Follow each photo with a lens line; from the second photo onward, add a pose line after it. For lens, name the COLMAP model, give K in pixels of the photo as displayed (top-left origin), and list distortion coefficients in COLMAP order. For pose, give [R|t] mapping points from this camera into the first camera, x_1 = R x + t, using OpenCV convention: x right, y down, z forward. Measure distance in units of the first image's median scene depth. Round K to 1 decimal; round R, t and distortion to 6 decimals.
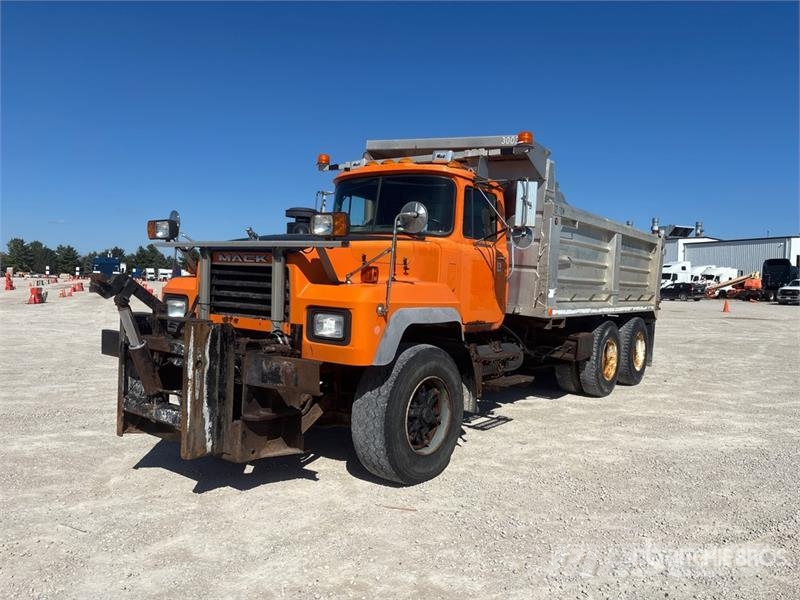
lens RADIAL K [[596.9, 0, 400.0], [0, 596.9, 300.0], [0, 0, 1]] dist [0.050425, -0.070601]
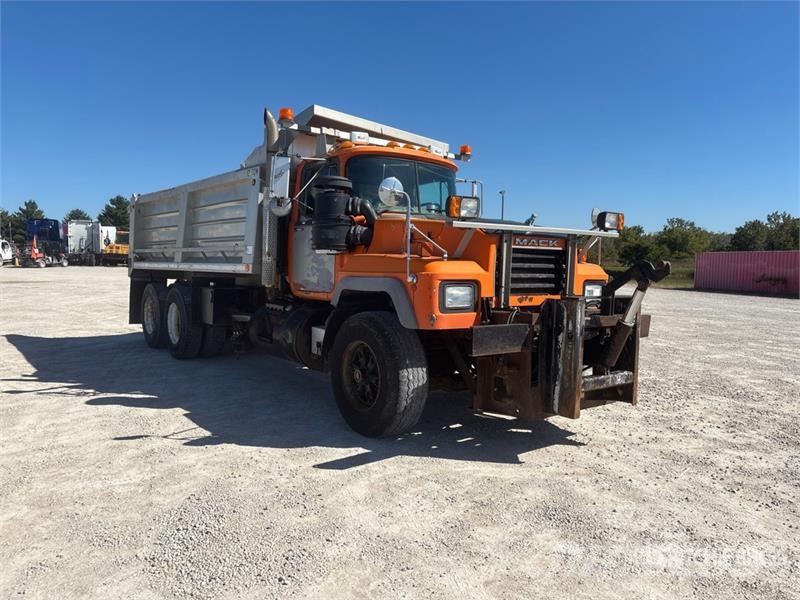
lens RADIAL K [[596.9, 0, 400.0], [0, 596.9, 300.0], [0, 0, 1]] dist [0.050425, -0.070601]
pose [[0.280160, -0.097198, 0.955020, -1.380870], [0.027107, 0.995265, 0.093342, -0.073204], [-0.959571, -0.000263, 0.281468, 0.914948]]
